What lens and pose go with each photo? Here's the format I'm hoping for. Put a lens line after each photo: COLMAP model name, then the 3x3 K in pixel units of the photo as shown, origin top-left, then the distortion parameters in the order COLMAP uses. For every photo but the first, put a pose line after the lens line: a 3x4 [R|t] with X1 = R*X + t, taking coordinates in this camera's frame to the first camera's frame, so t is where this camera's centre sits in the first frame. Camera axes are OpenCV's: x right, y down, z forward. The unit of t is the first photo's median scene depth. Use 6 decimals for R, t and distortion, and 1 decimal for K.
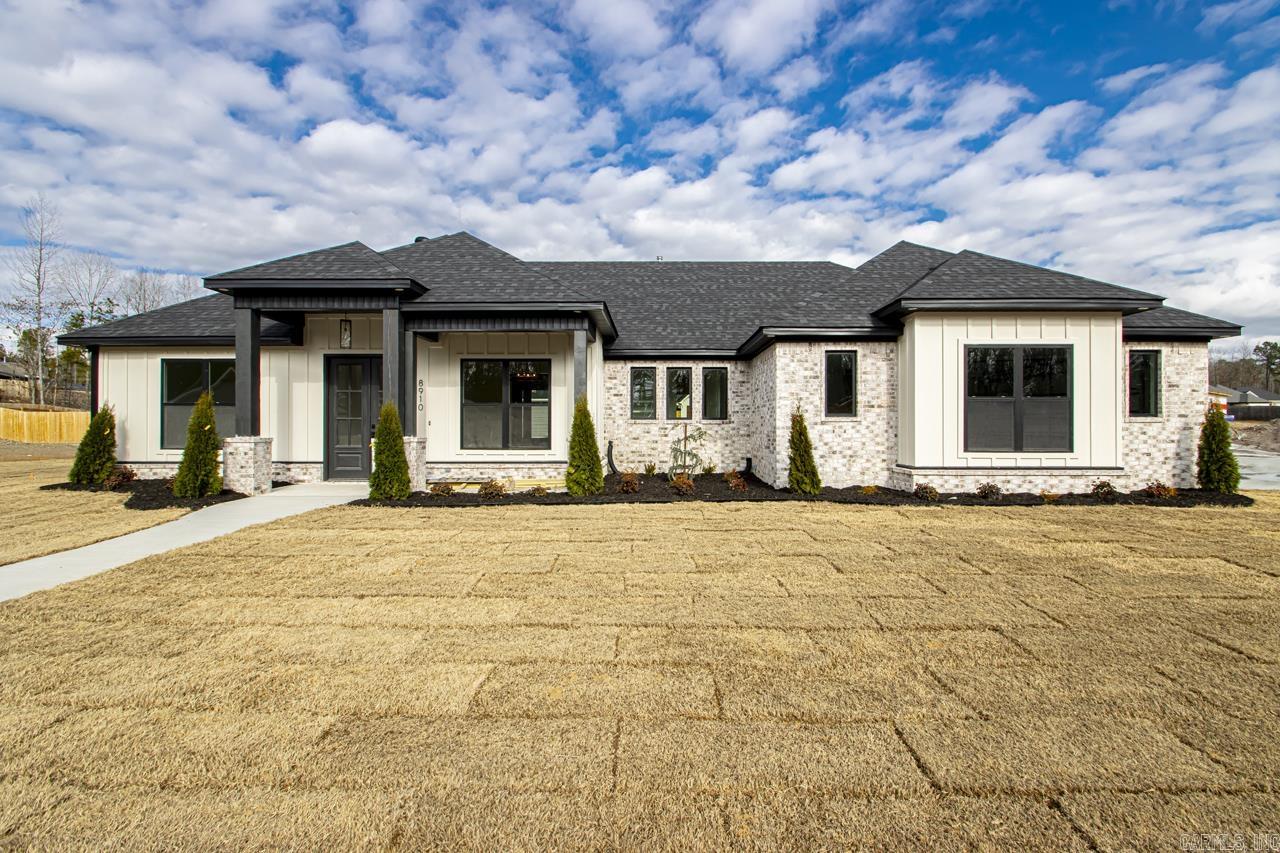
lens RADIAL K [[636.5, 0, 639.8], [0, 636.5, 425.2], [0, 0, 1]] dist [-0.010454, -0.002875]
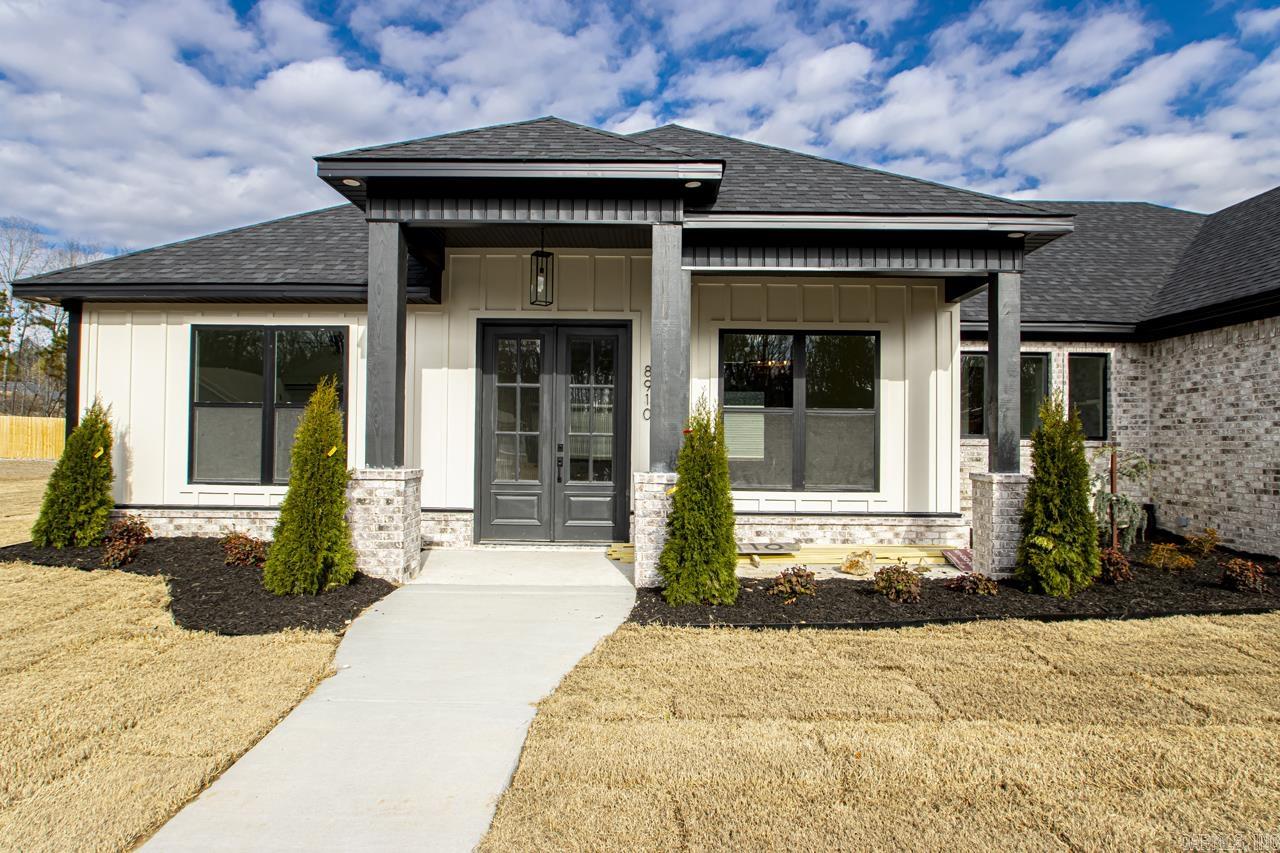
lens RADIAL K [[779.4, 0, 643.8], [0, 779.4, 429.8], [0, 0, 1]] dist [-0.003820, -0.009597]
pose [[0.999643, 0.009071, -0.025144, -0.330169], [-0.009390, 0.999877, -0.012593, -0.005729], [0.025027, 0.012824, 0.999605, 0.311313]]
